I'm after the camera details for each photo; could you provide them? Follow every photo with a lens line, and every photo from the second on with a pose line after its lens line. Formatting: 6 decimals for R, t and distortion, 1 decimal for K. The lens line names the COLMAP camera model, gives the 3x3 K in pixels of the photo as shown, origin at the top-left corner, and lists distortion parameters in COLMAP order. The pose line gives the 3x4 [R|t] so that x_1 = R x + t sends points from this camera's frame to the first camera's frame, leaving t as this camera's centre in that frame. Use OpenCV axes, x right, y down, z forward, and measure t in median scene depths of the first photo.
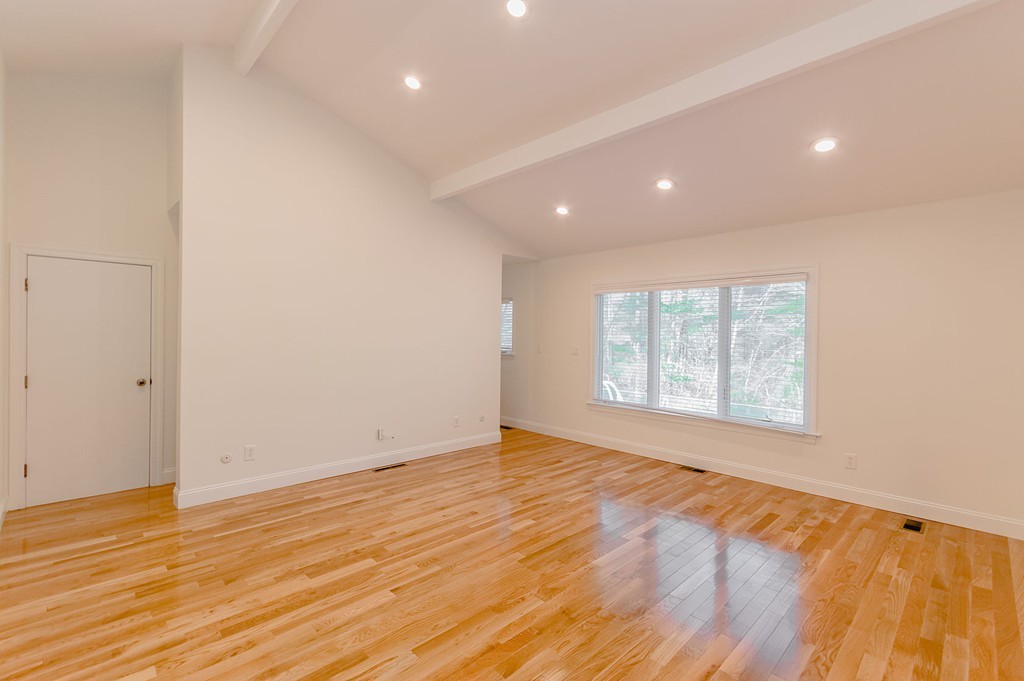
lens RADIAL K [[460.4, 0, 512.0], [0, 460.4, 340.5], [0, 0, 1]] dist [0.010081, -0.000901]
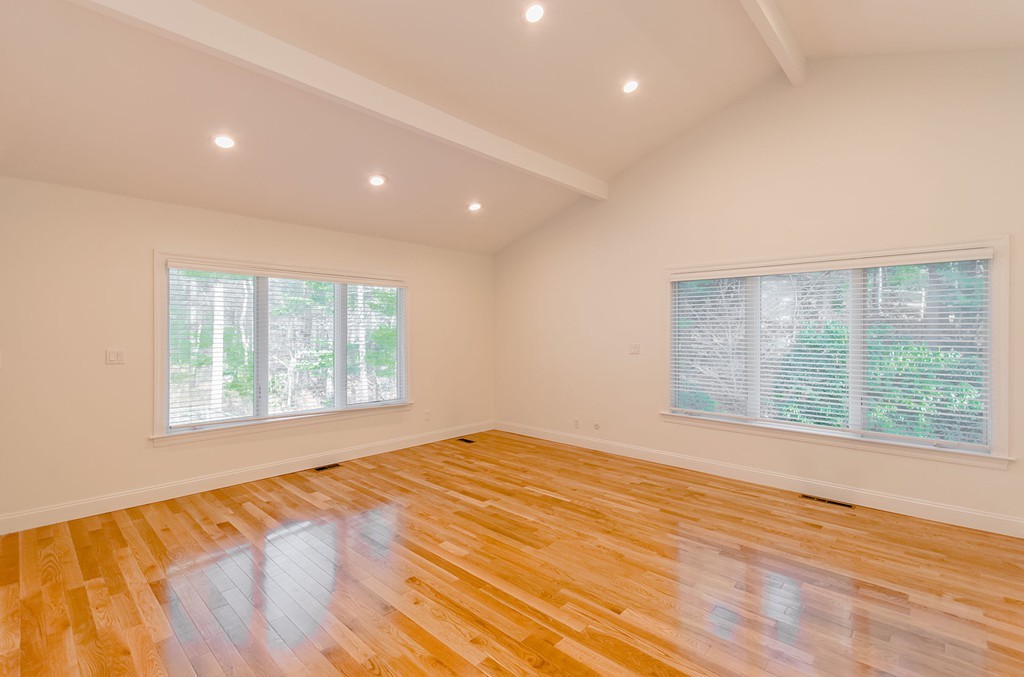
lens RADIAL K [[465.1, 0, 514.3], [0, 465.1, 334.1], [0, 0, 1]] dist [0.004727, 0.000354]
pose [[-0.063730, -0.015468, 0.997847, -0.689205], [0.007104, 0.999848, 0.015953, -0.017517], [-0.997942, 0.008105, -0.063610, 0.748317]]
